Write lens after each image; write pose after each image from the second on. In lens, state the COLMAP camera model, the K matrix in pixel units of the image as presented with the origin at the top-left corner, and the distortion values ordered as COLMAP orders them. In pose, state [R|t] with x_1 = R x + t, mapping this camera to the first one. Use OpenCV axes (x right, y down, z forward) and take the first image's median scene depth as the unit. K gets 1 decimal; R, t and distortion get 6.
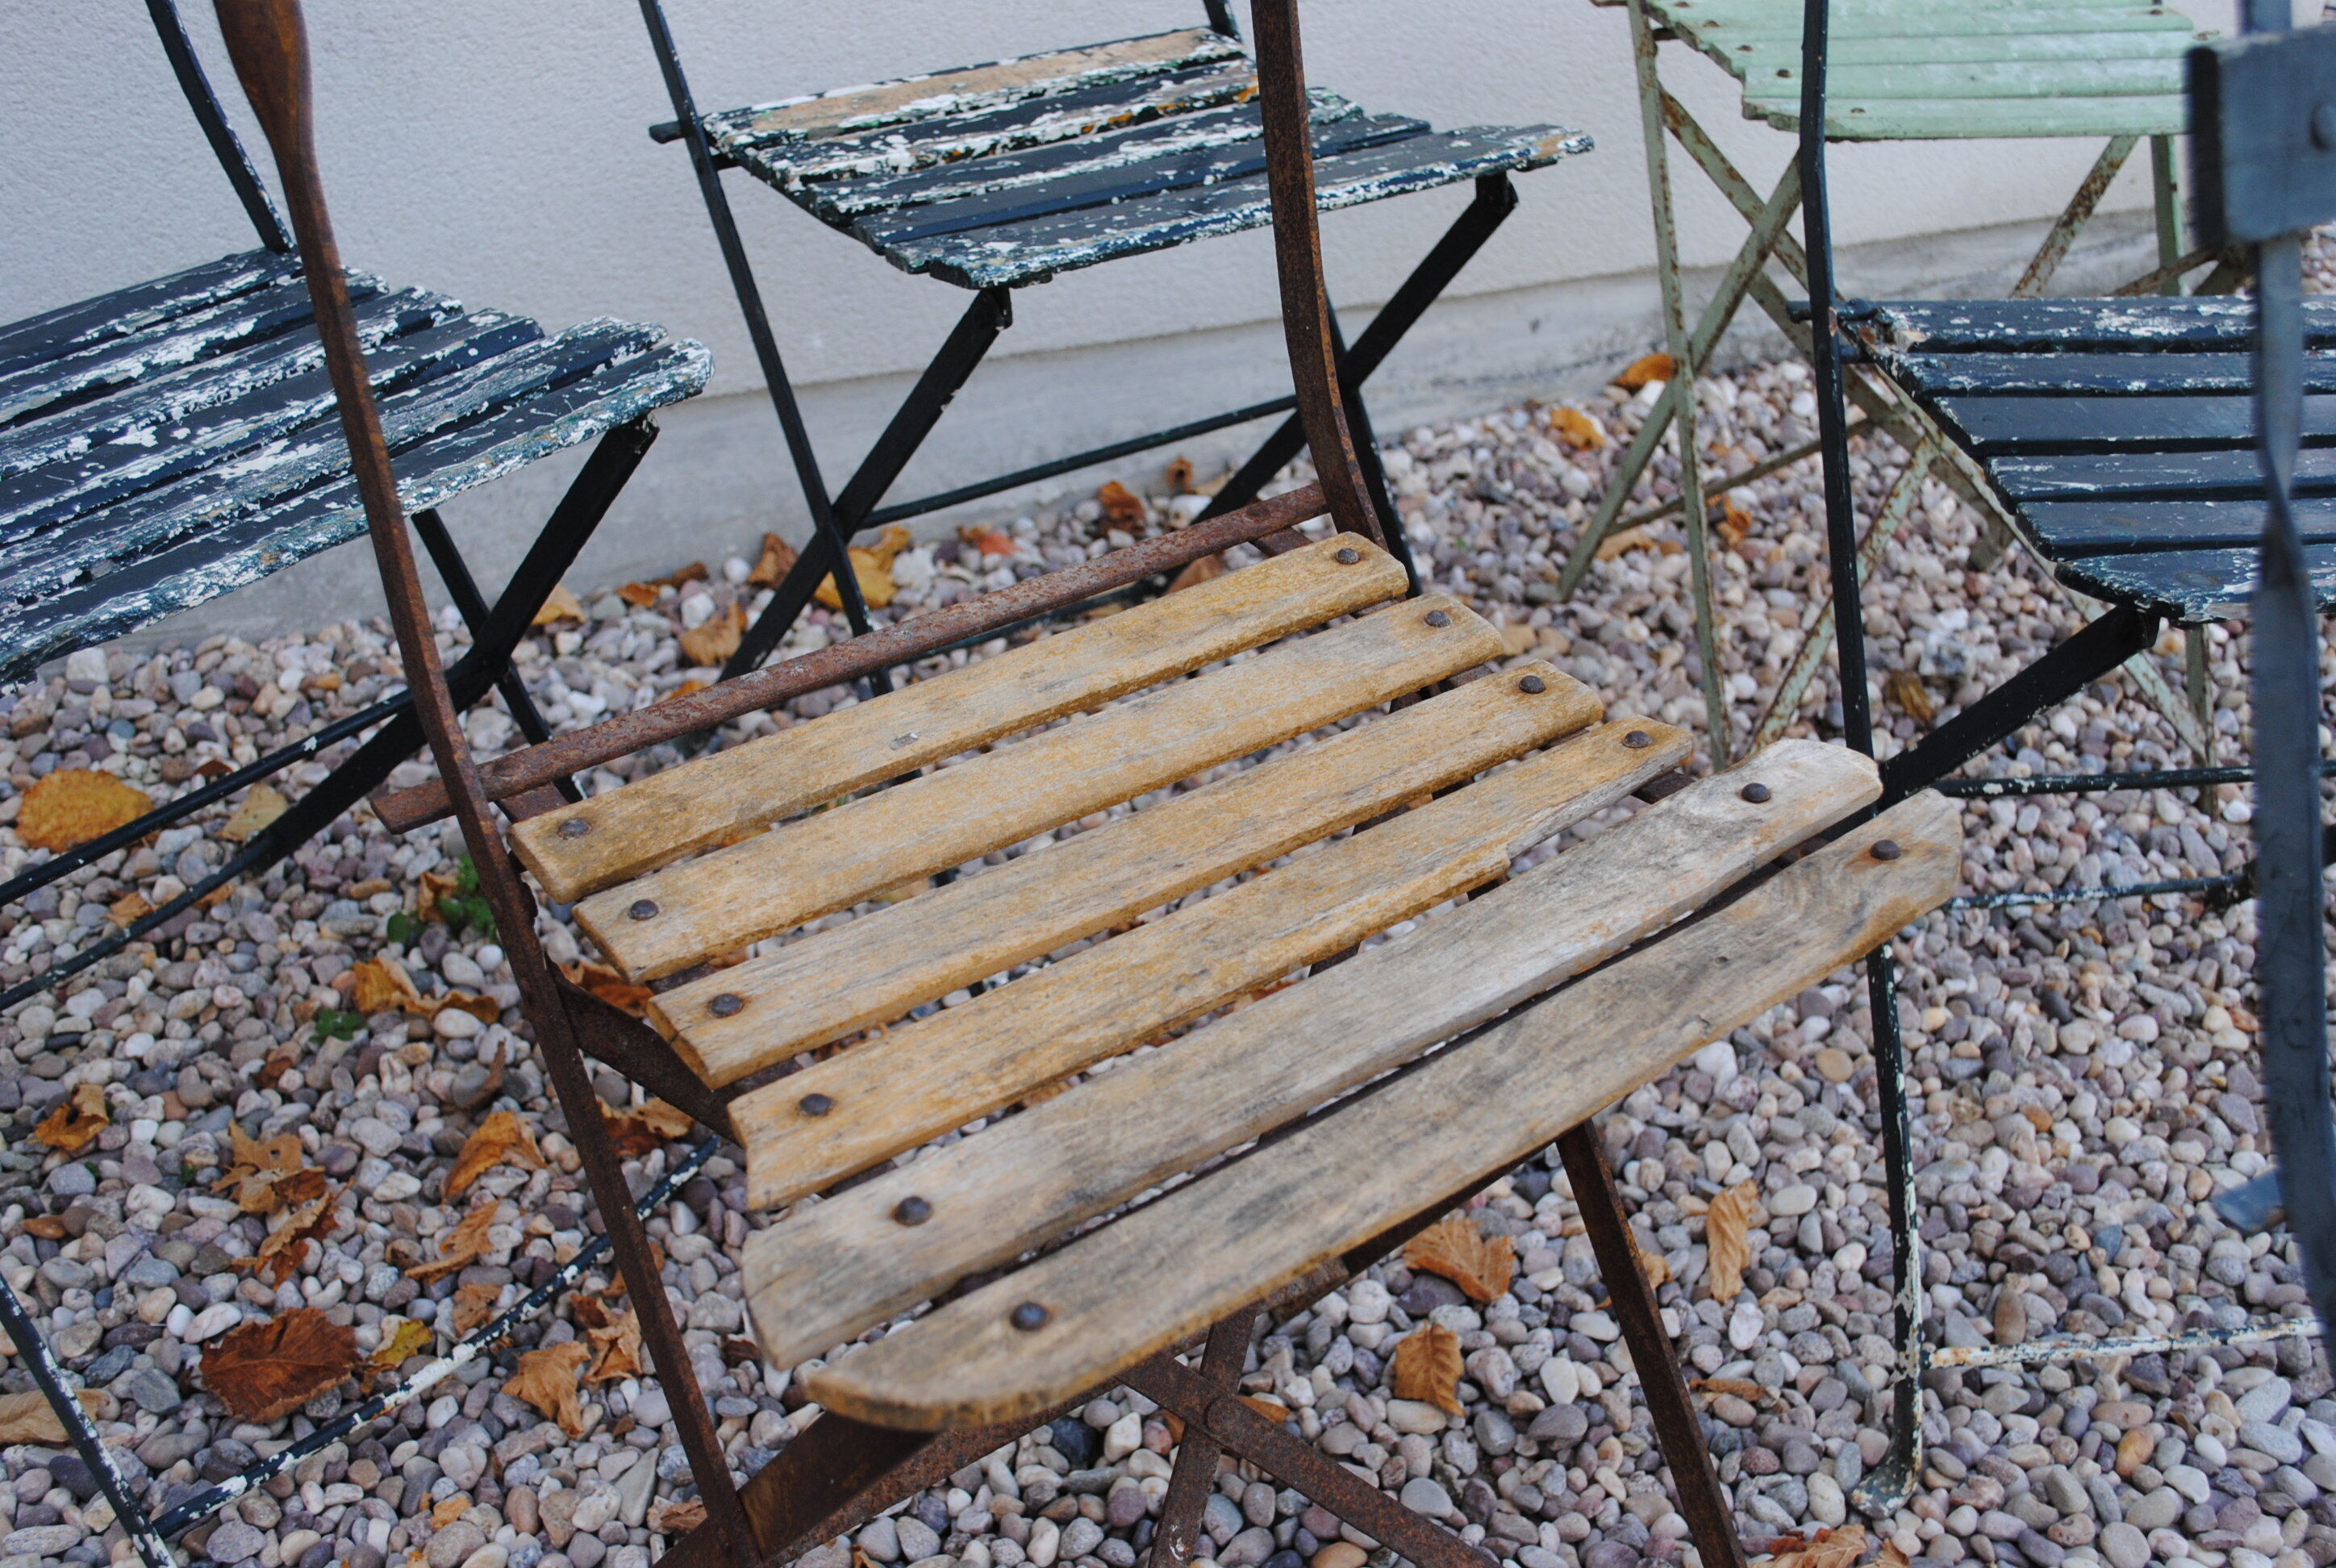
lens RADIAL K [[2414.6, 0, 1196.8], [0, 2414.6, 774.9], [0, 0, 1]] dist [-0.058126, 0.000000]
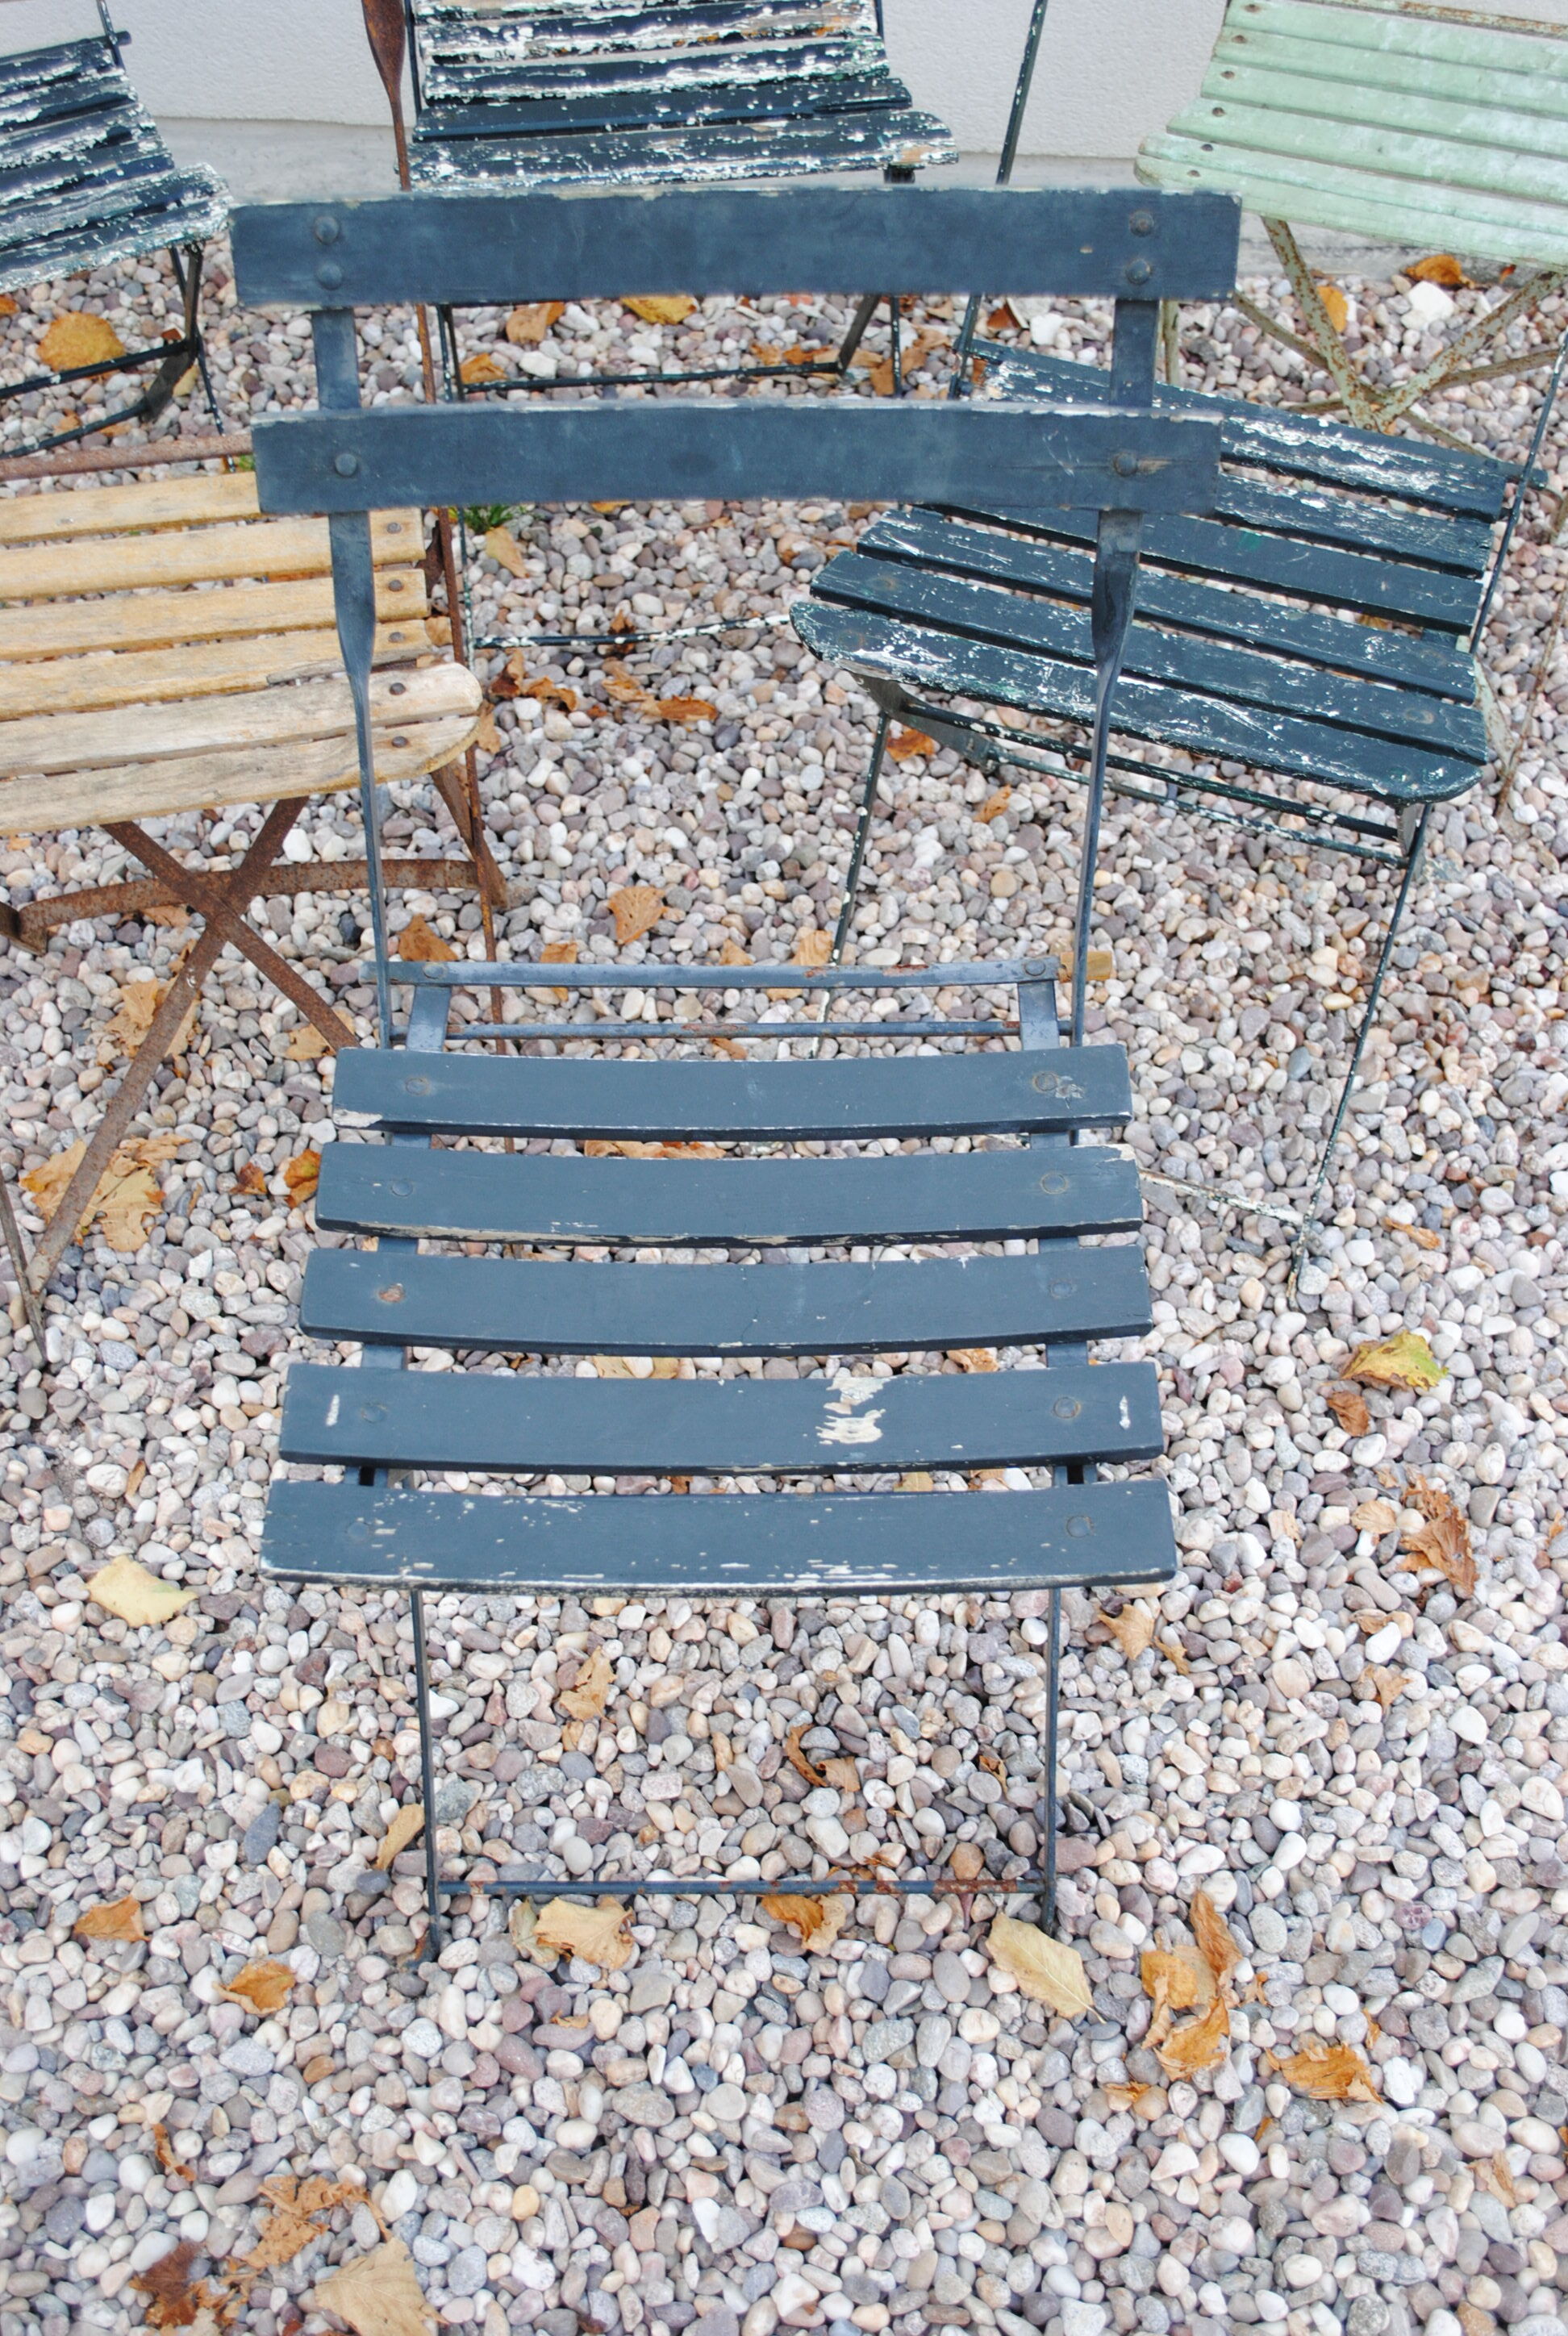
lens RADIAL K [[2414.6, 0, 760.3], [0, 2414.6, 1157.4], [0, 0, 1]] dist [-0.058126, 0.000000]
pose [[0.872739, 0.373286, -0.314617, 0.661728], [-0.239189, 0.888768, 0.390999, -0.254859], [0.425576, -0.265987, 0.864949, -0.300194]]
